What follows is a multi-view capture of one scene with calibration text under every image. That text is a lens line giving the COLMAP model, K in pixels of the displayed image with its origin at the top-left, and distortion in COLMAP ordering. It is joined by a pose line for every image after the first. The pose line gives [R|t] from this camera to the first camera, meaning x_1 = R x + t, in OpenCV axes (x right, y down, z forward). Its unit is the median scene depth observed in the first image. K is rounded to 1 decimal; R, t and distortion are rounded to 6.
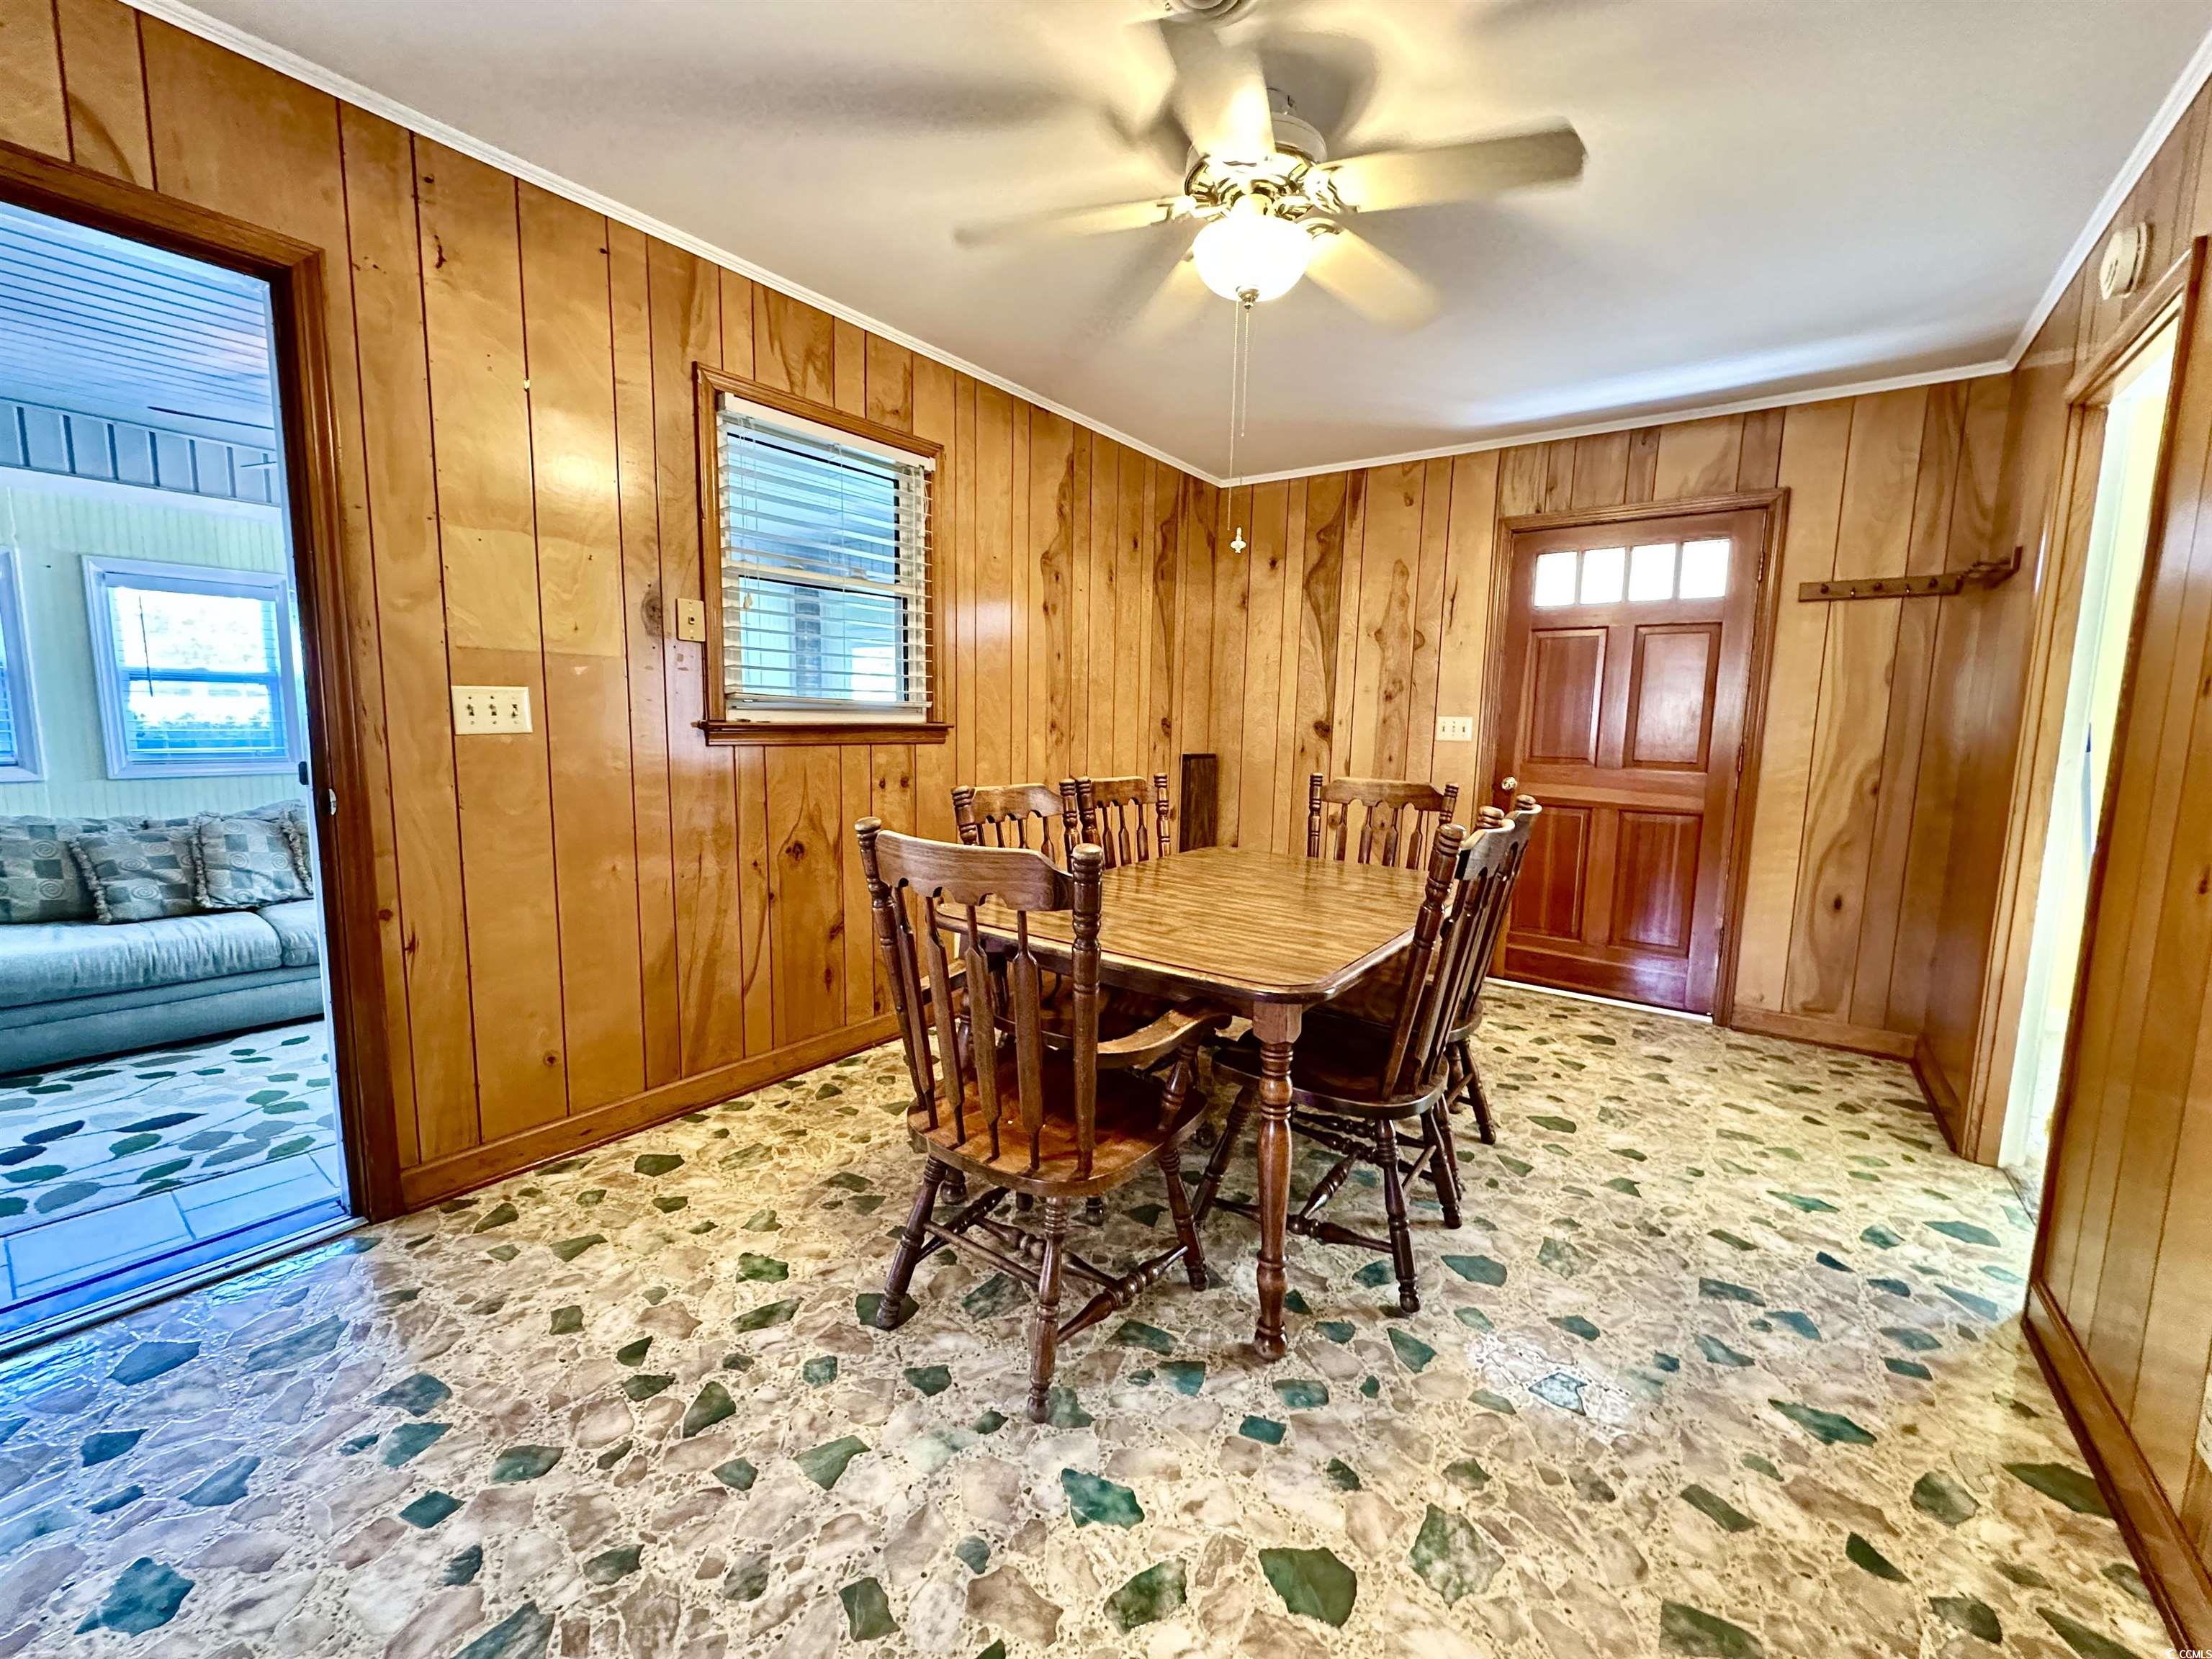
lens RADIAL K [[883.2, 0, 1098.1], [0, 883.2, 828.9], [0, 0, 1]] dist [-0.000950, -0.000128]
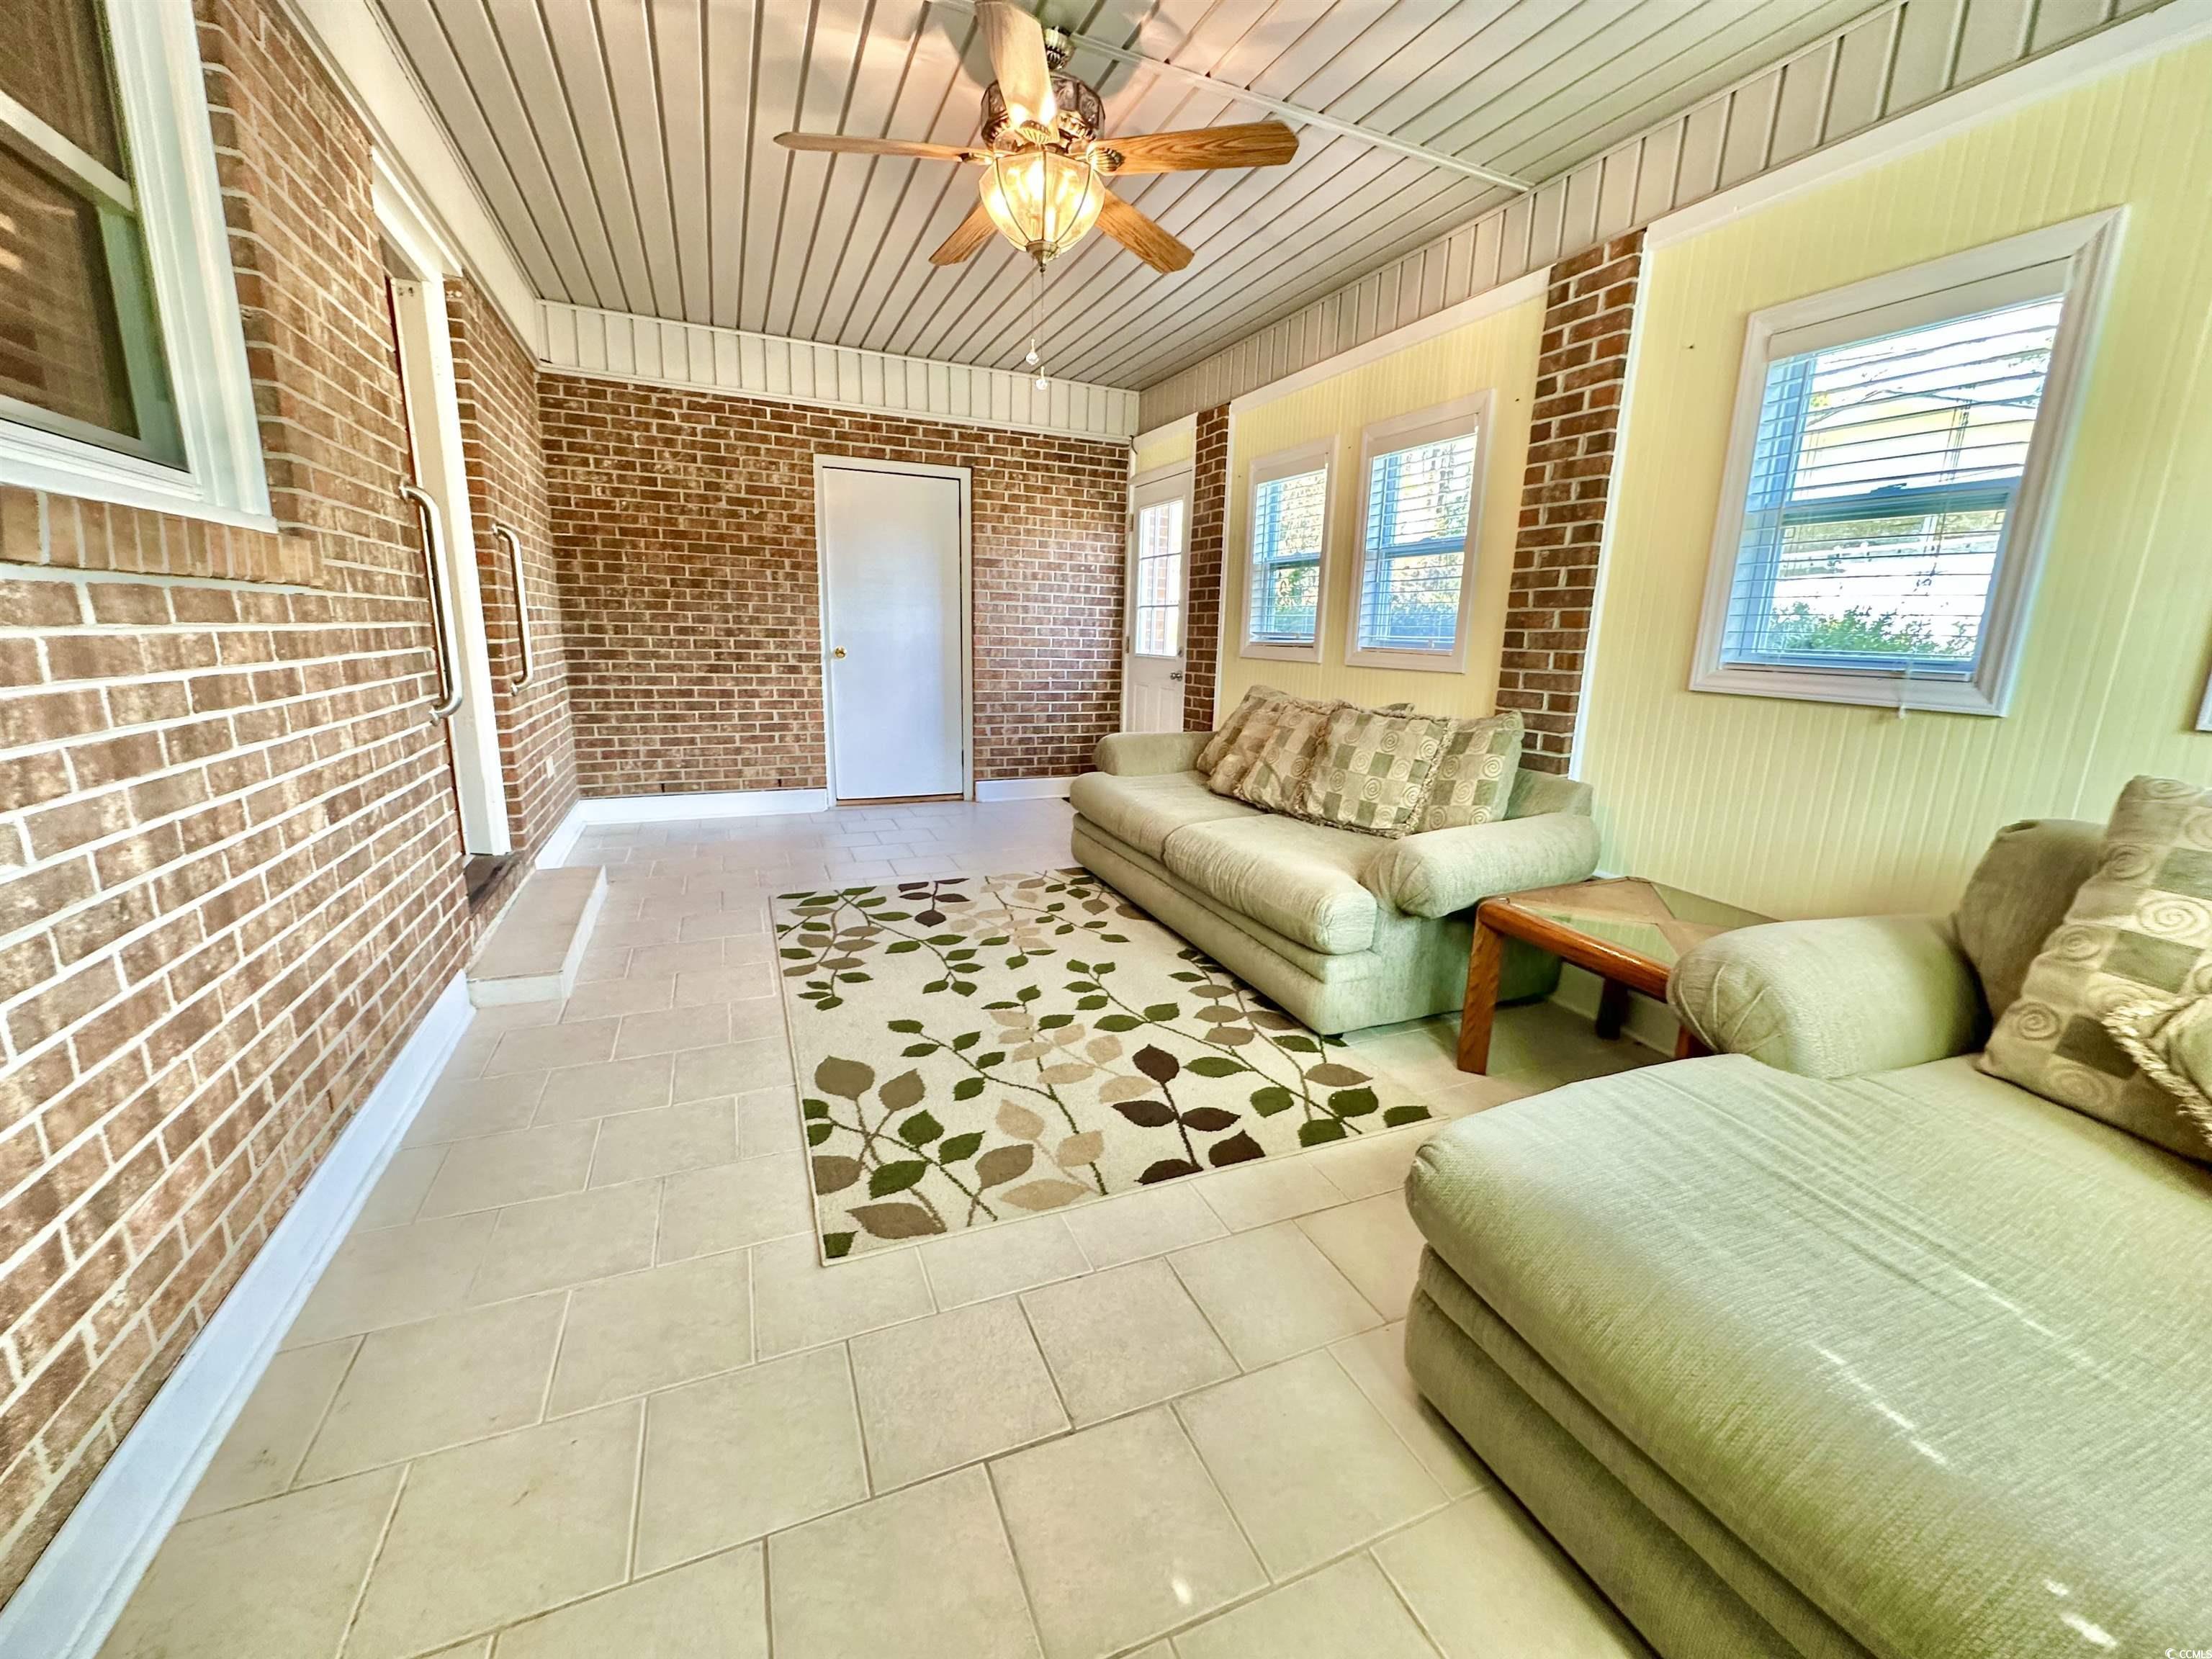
lens RADIAL K [[883.2, 0, 1103.7], [0, 883.2, 823.7], [0, 0, 1]] dist [-0.000950, -0.000128]
pose [[-0.498204, 0.153143, -0.853428, -0.159447], [-0.146767, 0.955181, 0.257079, -0.136050], [0.854548, 0.253333, -0.453399, 1.683984]]
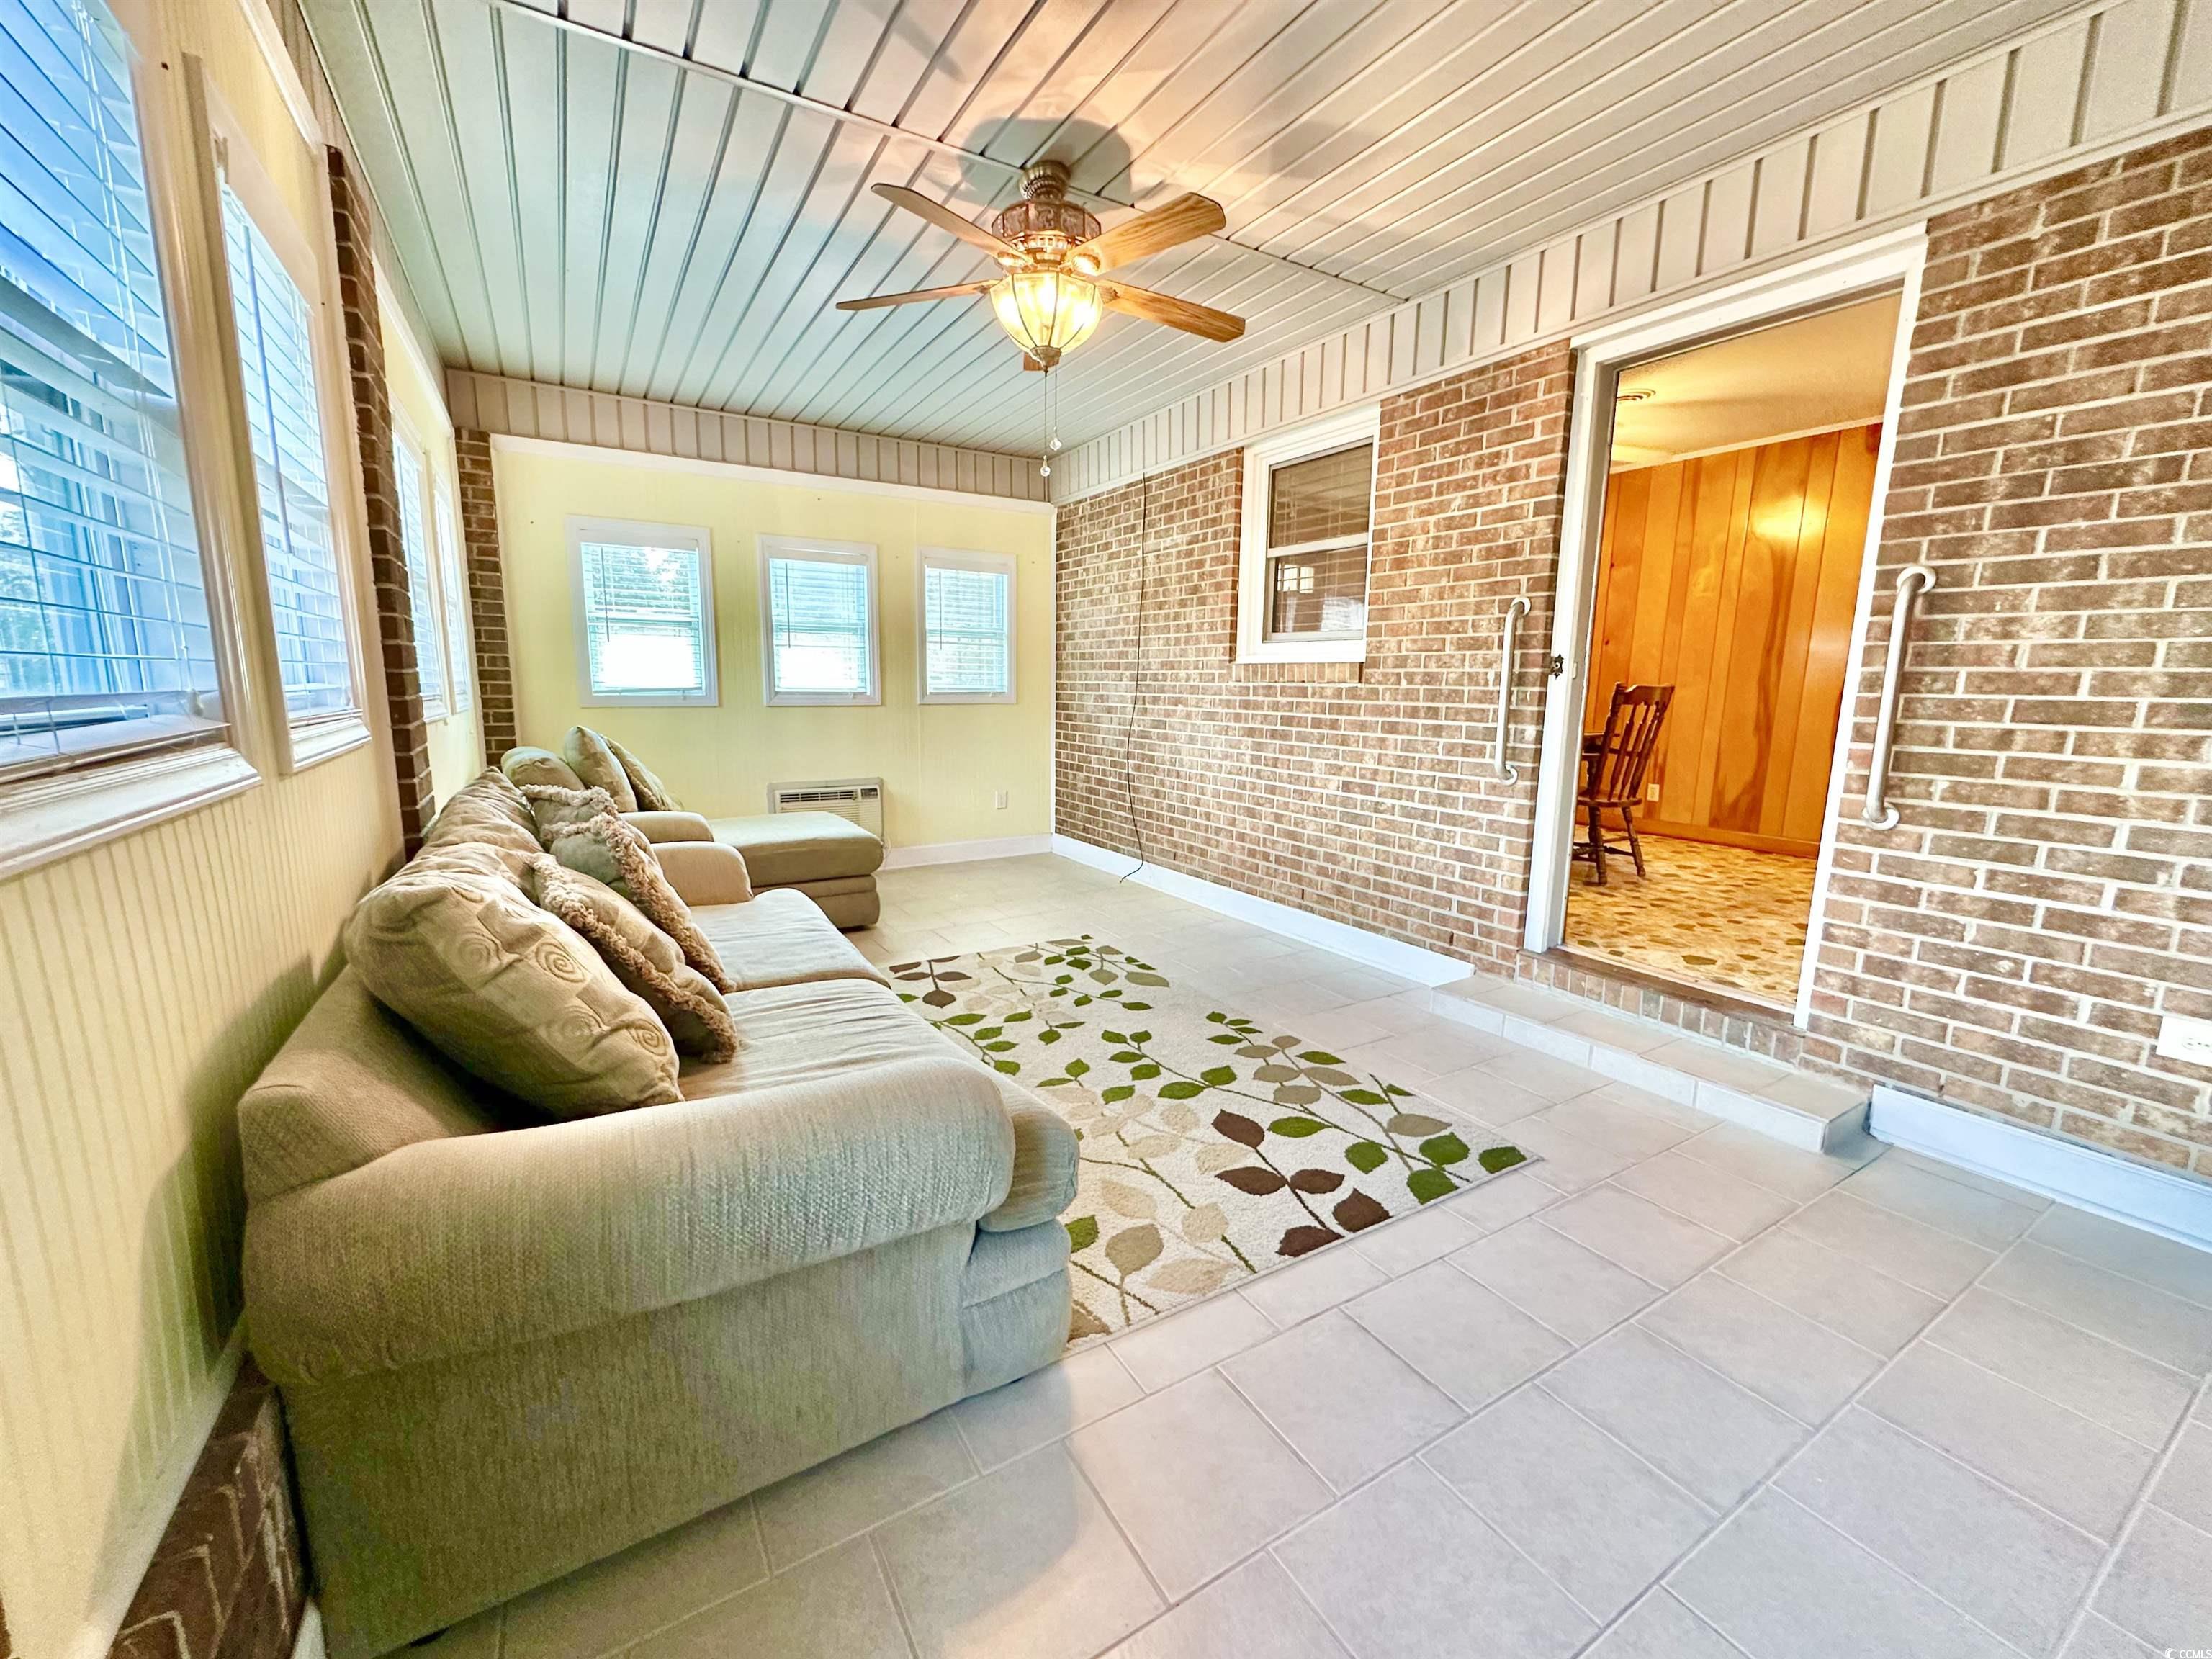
lens RADIAL K [[883.2, 0, 1112.9], [0, 883.2, 834.2], [0, 0, 1]] dist [-0.000950, -0.000128]
pose [[0.363705, -0.173367, 0.915239, -1.767983], [0.110516, 0.983620, 0.142402, -0.063584], [-0.924935, 0.049356, 0.376908, 0.767937]]
